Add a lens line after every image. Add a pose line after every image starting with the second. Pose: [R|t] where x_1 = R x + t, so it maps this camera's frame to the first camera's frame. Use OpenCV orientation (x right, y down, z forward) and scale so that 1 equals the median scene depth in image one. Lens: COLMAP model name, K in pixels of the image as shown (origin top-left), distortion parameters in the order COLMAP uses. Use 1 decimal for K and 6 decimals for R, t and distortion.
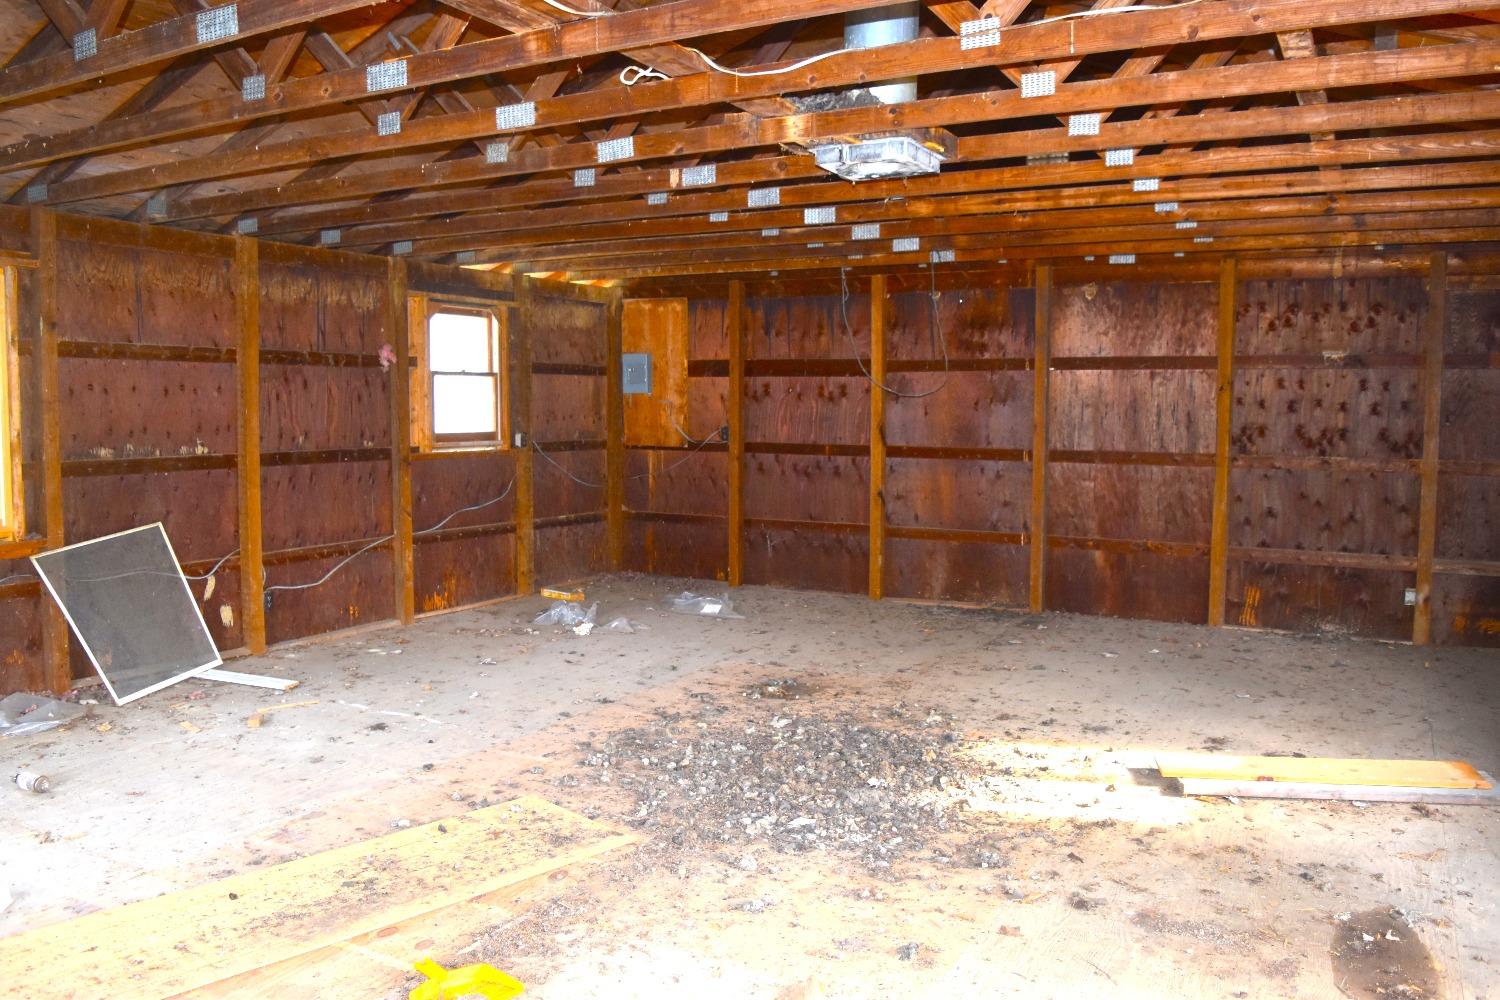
lens RADIAL K [[1186.5, 0, 750.0], [0, 1186.5, 500.0], [0, 0, 1]] dist [-0.083173, 0.002089]
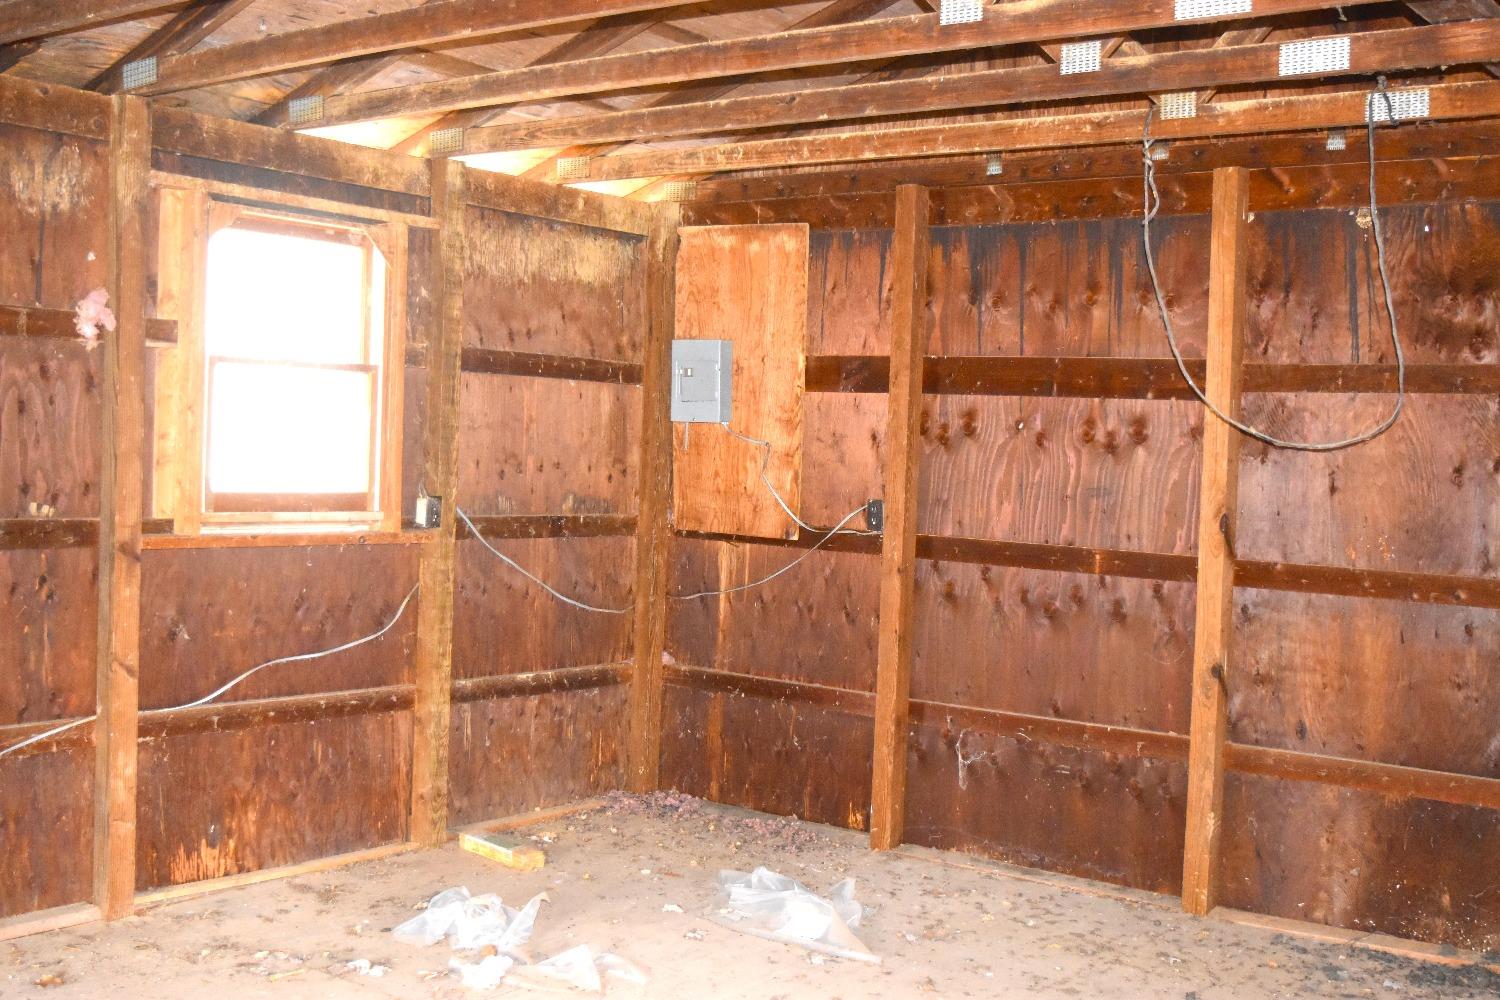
lens RADIAL K [[1709.9, 0, 750.0], [0, 1709.9, 500.0], [0, 0, 1]] dist [-0.037564, -0.029775]
pose [[0.988292, 0.039476, -0.147379, 0.030225], [-0.047102, 0.997707, -0.048611, -0.028774], [0.145122, 0.054983, 0.987885, 0.353958]]
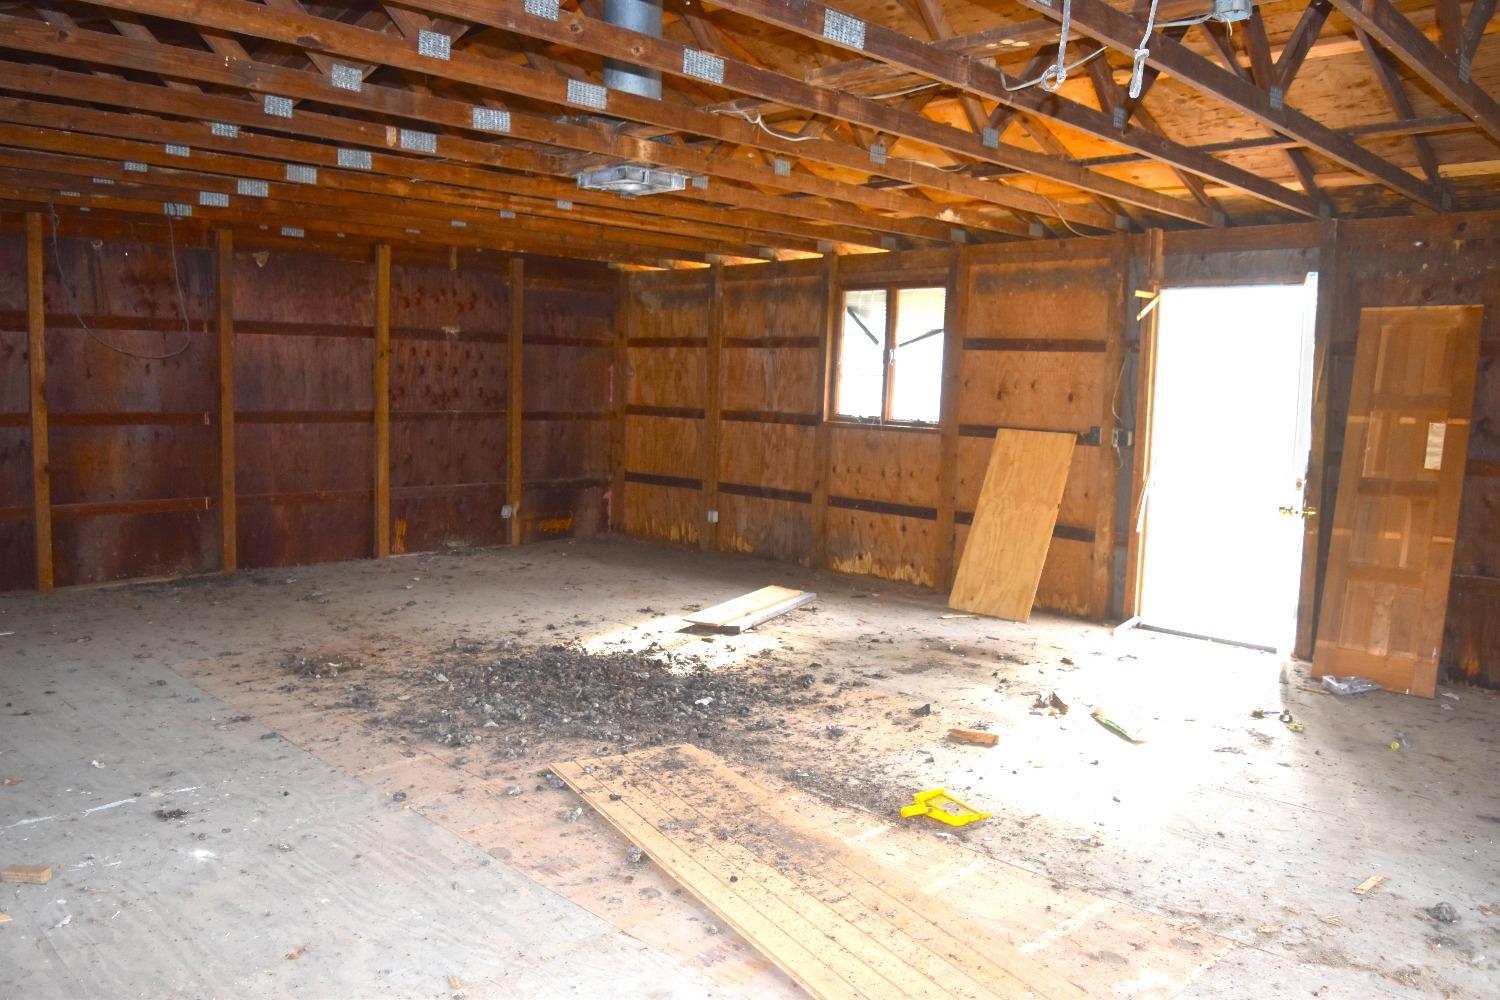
lens RADIAL K [[1186.5, 0, 750.0], [0, 1186.5, 500.0], [0, 0, 1]] dist [-0.083173, 0.002089]
pose [[0.260155, -0.096131, 0.960769, -0.559847], [0.053039, 0.994952, 0.085189, -0.026819], [-0.964109, 0.028796, 0.263941, 0.287101]]
